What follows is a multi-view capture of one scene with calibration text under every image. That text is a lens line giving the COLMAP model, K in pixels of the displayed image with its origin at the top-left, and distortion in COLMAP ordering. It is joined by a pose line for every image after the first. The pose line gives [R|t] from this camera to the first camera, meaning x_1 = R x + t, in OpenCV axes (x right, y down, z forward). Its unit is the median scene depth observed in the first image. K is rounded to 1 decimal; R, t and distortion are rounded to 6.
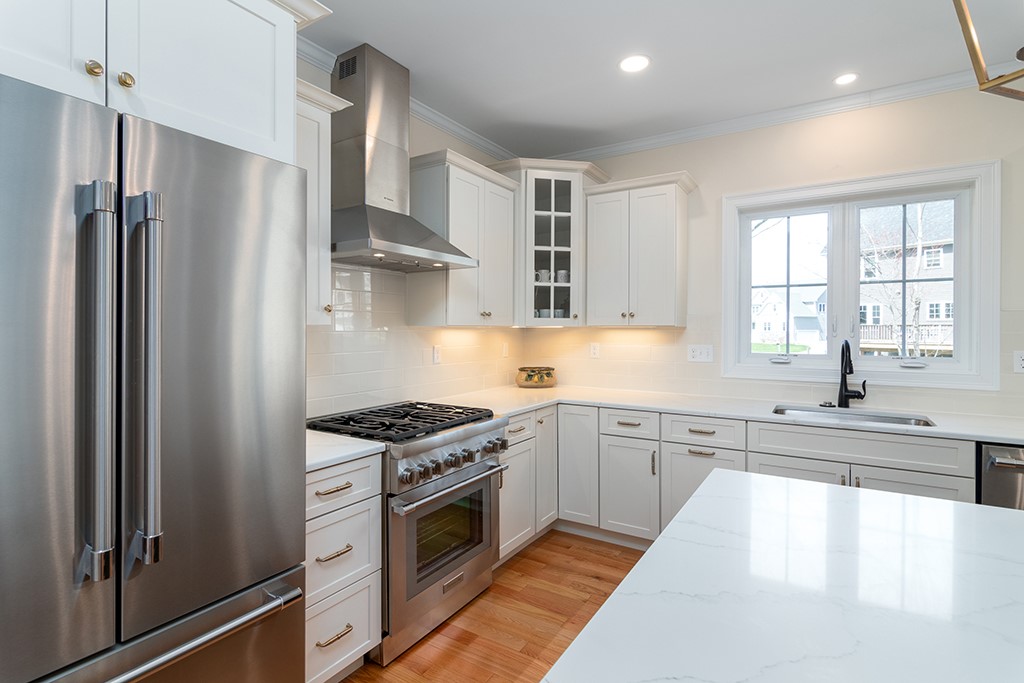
lens RADIAL K [[493.4, 0, 509.2], [0, 493.4, 330.7], [0, 0, 1]] dist [0.003002, -0.000172]
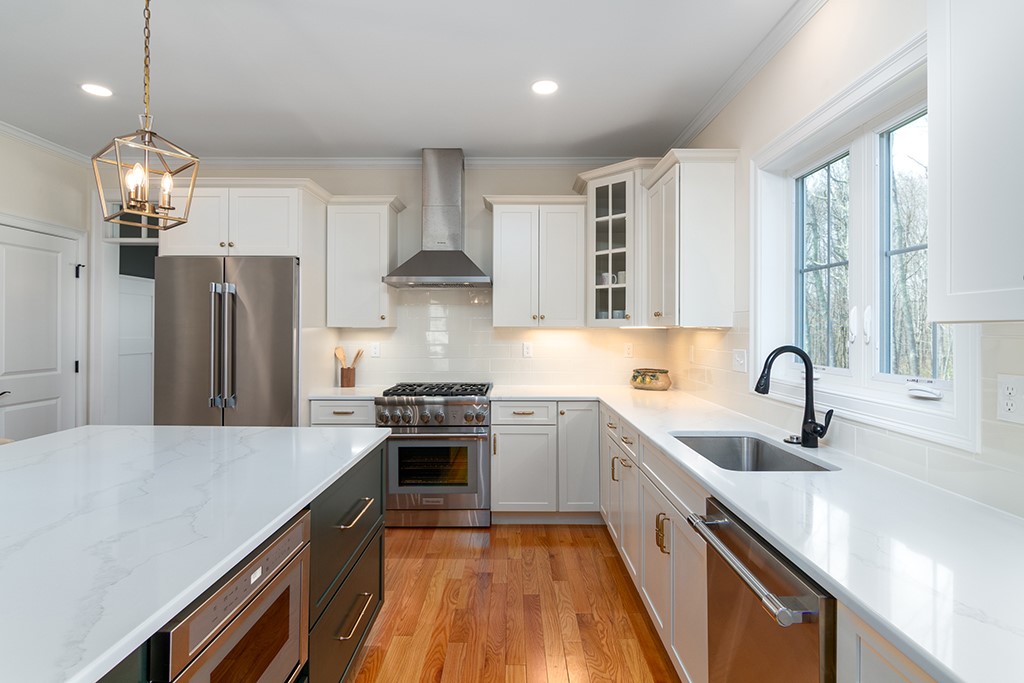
lens RADIAL K [[532.3, 0, 514.3], [0, 532.3, 328.5], [0, 0, 1]] dist [0.001491, 0.000118]
pose [[0.541007, -0.001944, -0.841016, 0.916541], [-0.004736, 0.999974, -0.005357, 0.001151], [0.841005, 0.006881, 0.540983, 0.233292]]
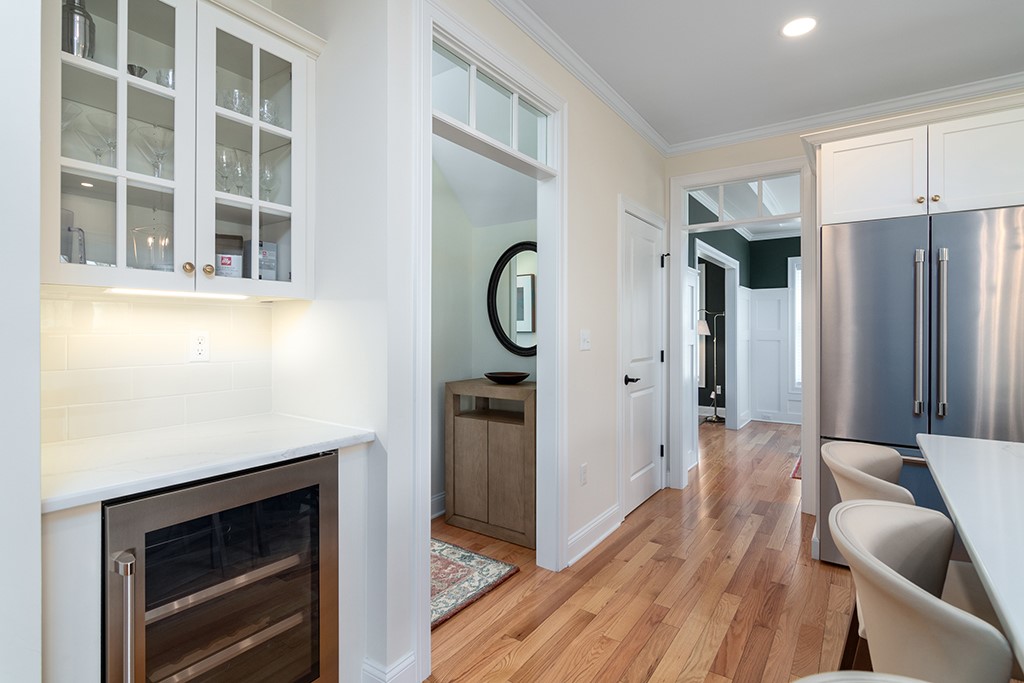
lens RADIAL K [[504.0, 0, 512.6], [0, 504.0, 325.5], [0, 0, 1]] dist [0.000141, -0.000246]
pose [[-0.036122, -0.008860, -0.999308, 0.503425], [-0.001334, 0.999960, -0.008818, 0.027869], [0.999346, 0.001014, -0.036133, -0.264752]]
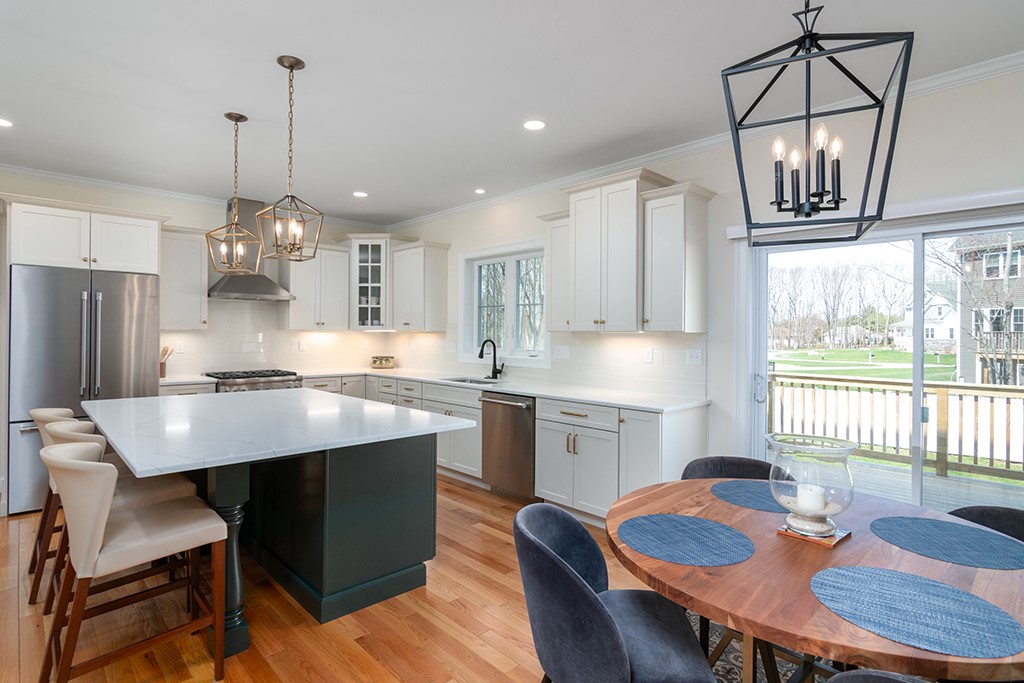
lens RADIAL K [[522.1, 0, 507.5], [0, 522.1, 336.7], [0, 0, 1]] dist [0.002042, -0.000223]
pose [[0.969377, 0.007534, -0.245460, 0.996199], [-0.007200, 0.999972, 0.002260, 0.004825], [0.245470, -0.000424, 0.969404, -0.631623]]
